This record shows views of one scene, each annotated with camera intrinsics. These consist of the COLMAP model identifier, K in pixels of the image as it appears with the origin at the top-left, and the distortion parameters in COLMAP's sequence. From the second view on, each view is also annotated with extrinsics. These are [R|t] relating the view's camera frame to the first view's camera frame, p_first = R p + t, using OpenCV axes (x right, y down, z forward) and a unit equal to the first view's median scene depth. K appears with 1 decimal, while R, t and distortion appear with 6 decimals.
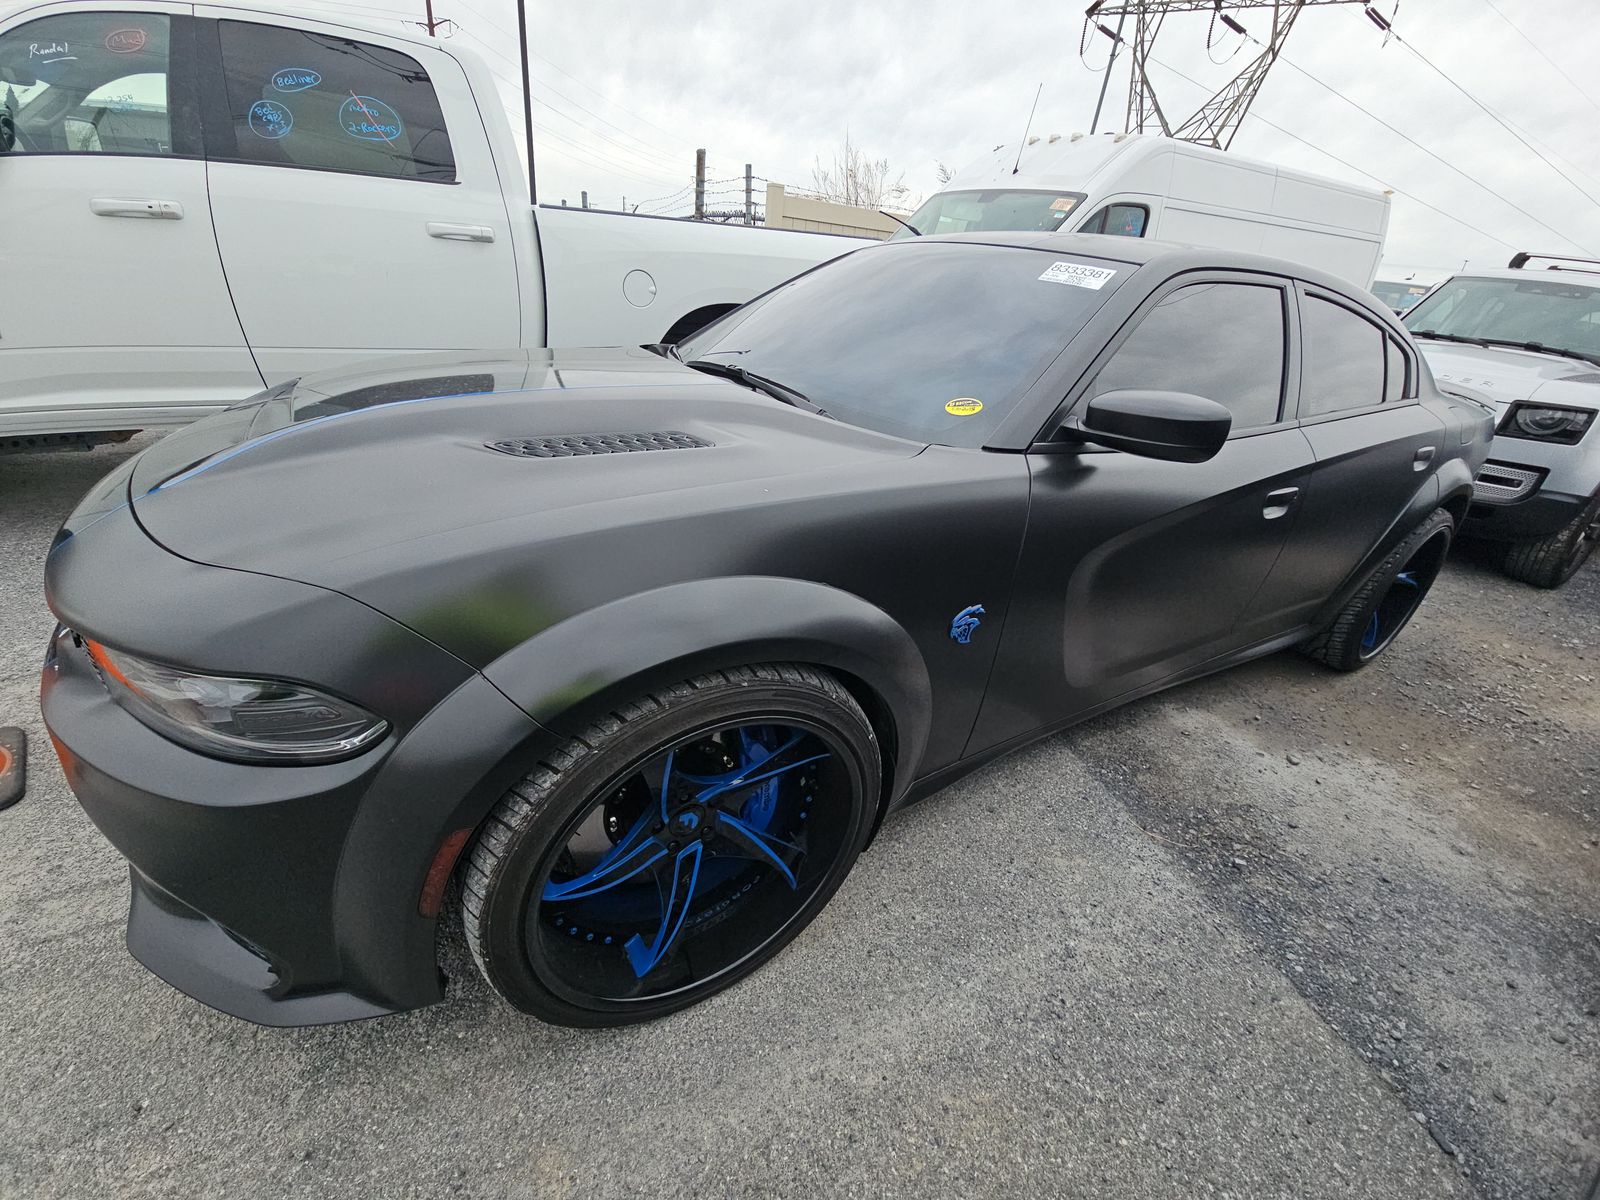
lens RADIAL K [[644.7, 0, 800.0], [0, 644.7, 600.0], [0, 0, 1]] dist [0.027377, -0.022165]
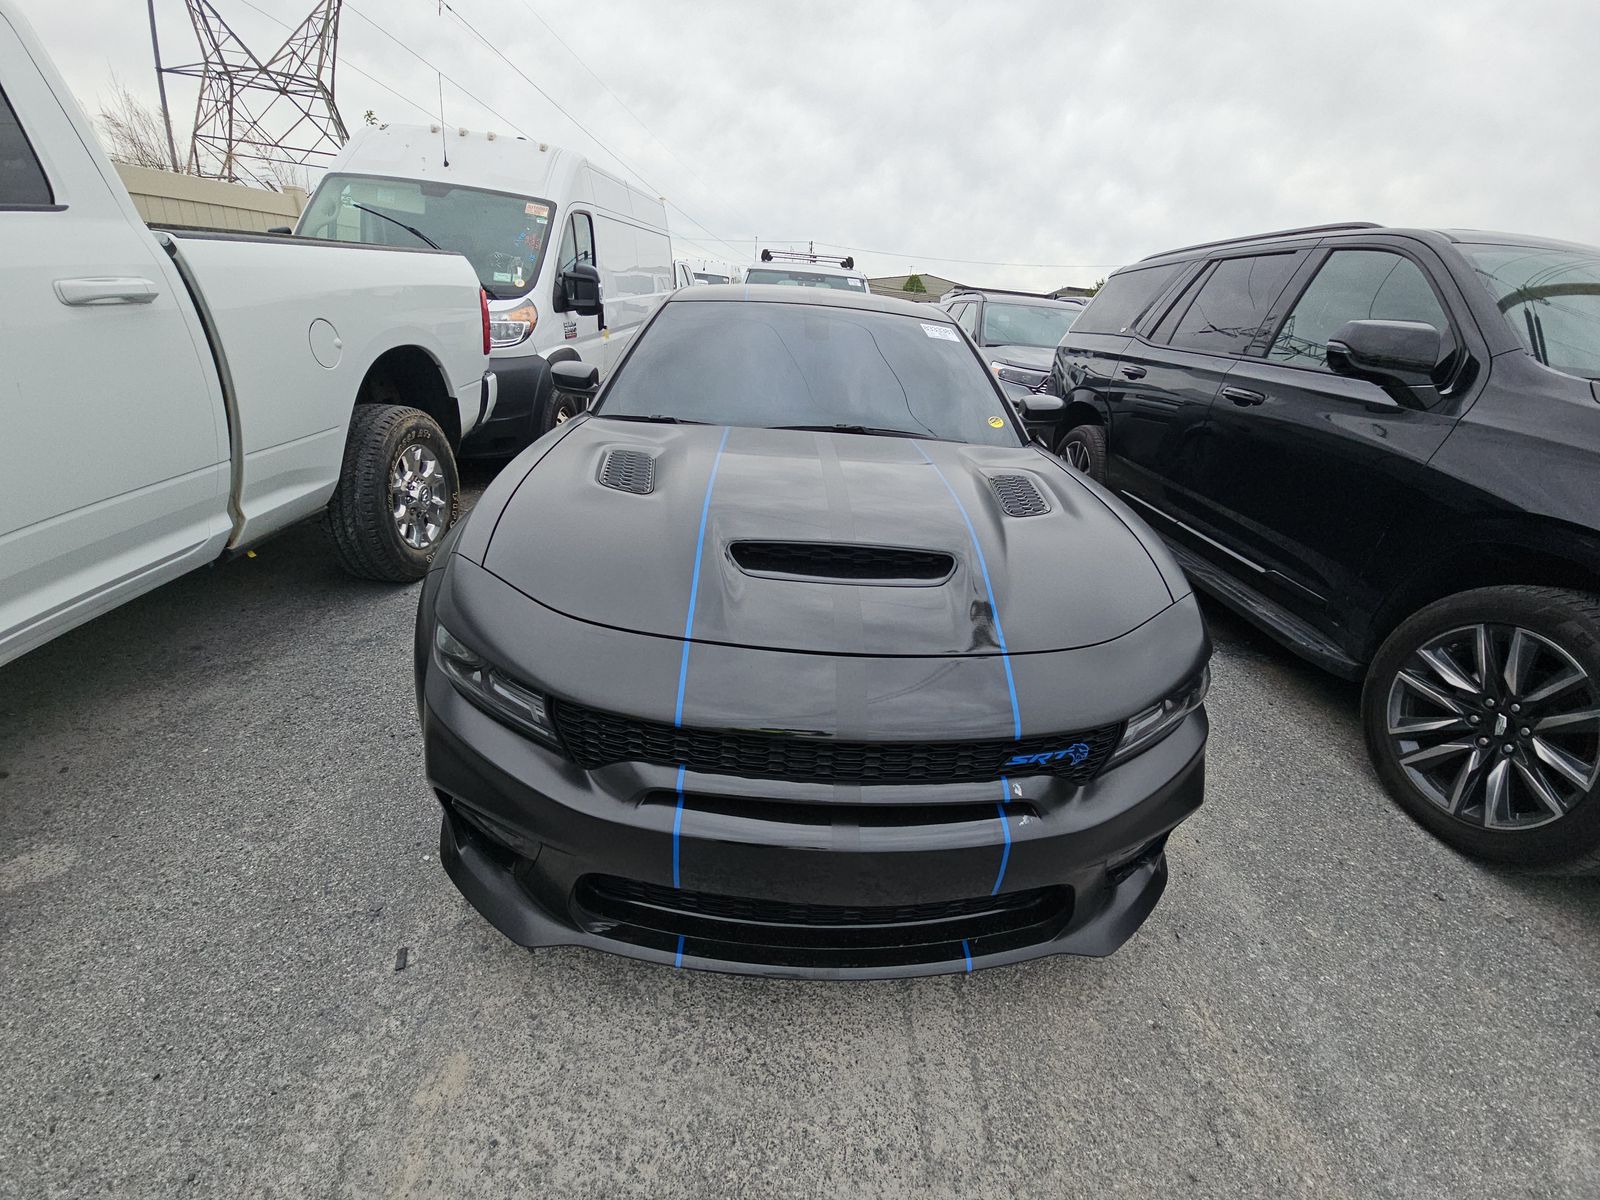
lens RADIAL K [[644.7, 0, 800.0], [0, 644.7, 600.0], [0, 0, 1]] dist [0.027377, -0.022165]
pose [[0.499769, -0.401532, 0.767465, -1.033345], [0.353897, 0.903384, 0.242187, -0.324907], [-0.790562, 0.150566, 0.593584, 0.296474]]
